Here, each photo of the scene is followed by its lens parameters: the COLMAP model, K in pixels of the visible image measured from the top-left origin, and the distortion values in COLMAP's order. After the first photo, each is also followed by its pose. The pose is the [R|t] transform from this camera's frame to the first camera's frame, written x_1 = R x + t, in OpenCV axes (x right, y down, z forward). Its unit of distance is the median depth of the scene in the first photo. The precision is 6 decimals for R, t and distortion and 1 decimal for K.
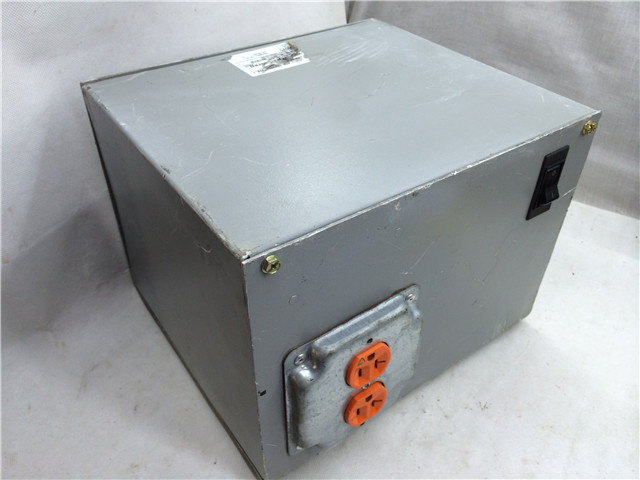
lens RADIAL K [[570.6, 0, 318.7], [0, 570.6, 248.9], [0, 0, 1]] dist [0.011340, -0.000032]
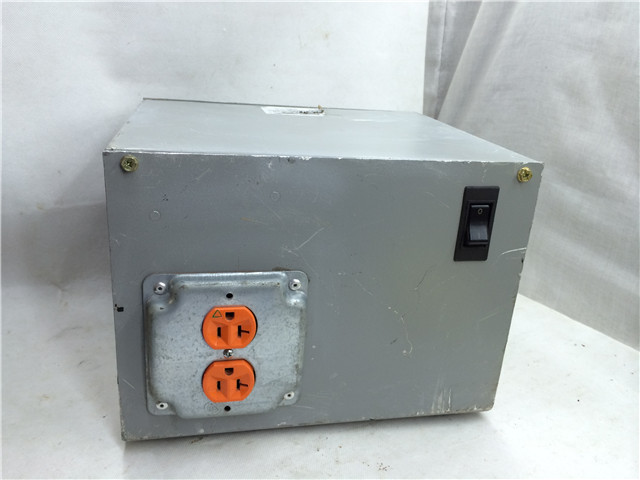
lens RADIAL K [[567.1, 0, 318.7], [0, 567.1, 246.5], [0, 0, 1]] dist [0.042125, -0.022007]
pose [[0.909848, 0.192916, -0.367368, 0.467342], [-0.306022, 0.909886, -0.280104, 0.248503], [0.280227, 0.367274, 0.886895, 0.069575]]
